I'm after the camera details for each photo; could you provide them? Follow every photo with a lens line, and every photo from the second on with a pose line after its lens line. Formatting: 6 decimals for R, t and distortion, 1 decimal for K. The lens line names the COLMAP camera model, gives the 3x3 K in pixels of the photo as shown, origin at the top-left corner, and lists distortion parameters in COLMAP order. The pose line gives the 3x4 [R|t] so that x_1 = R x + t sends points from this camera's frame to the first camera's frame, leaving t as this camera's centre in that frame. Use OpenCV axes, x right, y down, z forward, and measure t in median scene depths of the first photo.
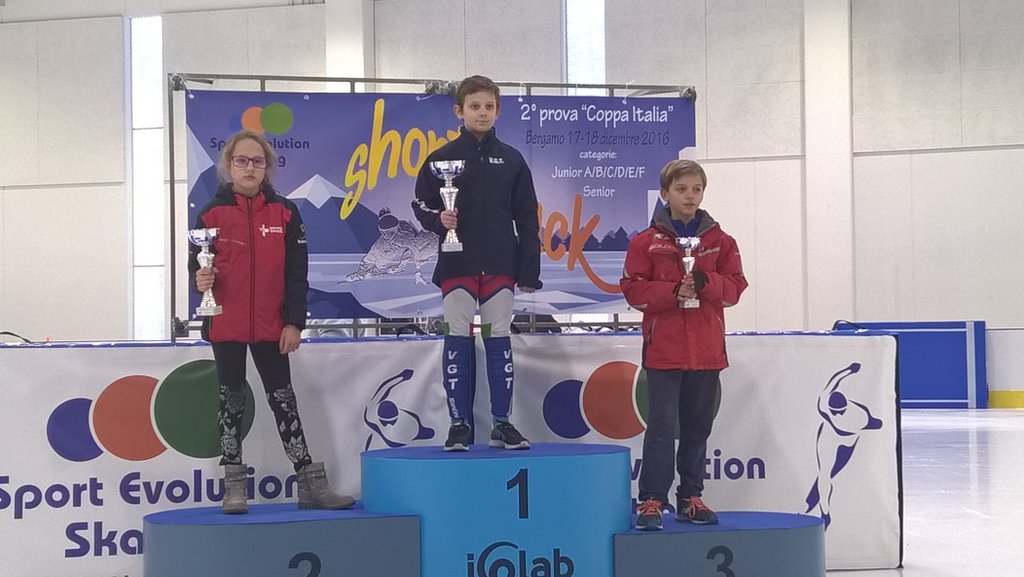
lens RADIAL K [[1663.0, 0, 511.7], [0, 1663.0, 285.5], [0, 0, 1]] dist [0.113048, 0.000000]
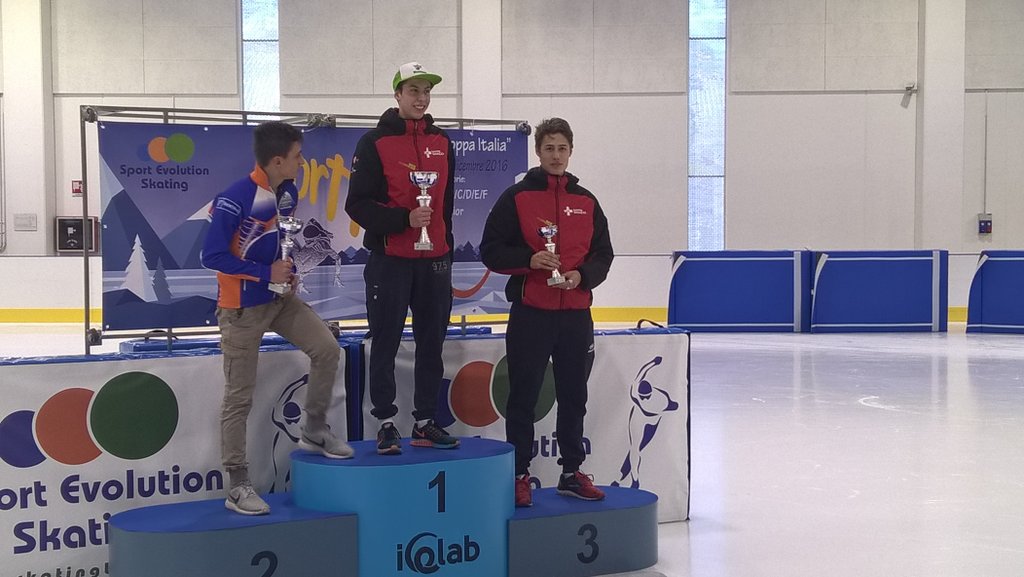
lens RADIAL K [[1545.8, 0, 514.7], [0, 1545.8, 280.8], [0, 0, 1]] dist [0.091705, 0.000000]
pose [[0.967475, 0.000432, 0.252966, -0.189637], [-0.018193, 0.997528, 0.067877, -0.087123], [-0.252312, -0.070272, 0.965091, -0.064842]]
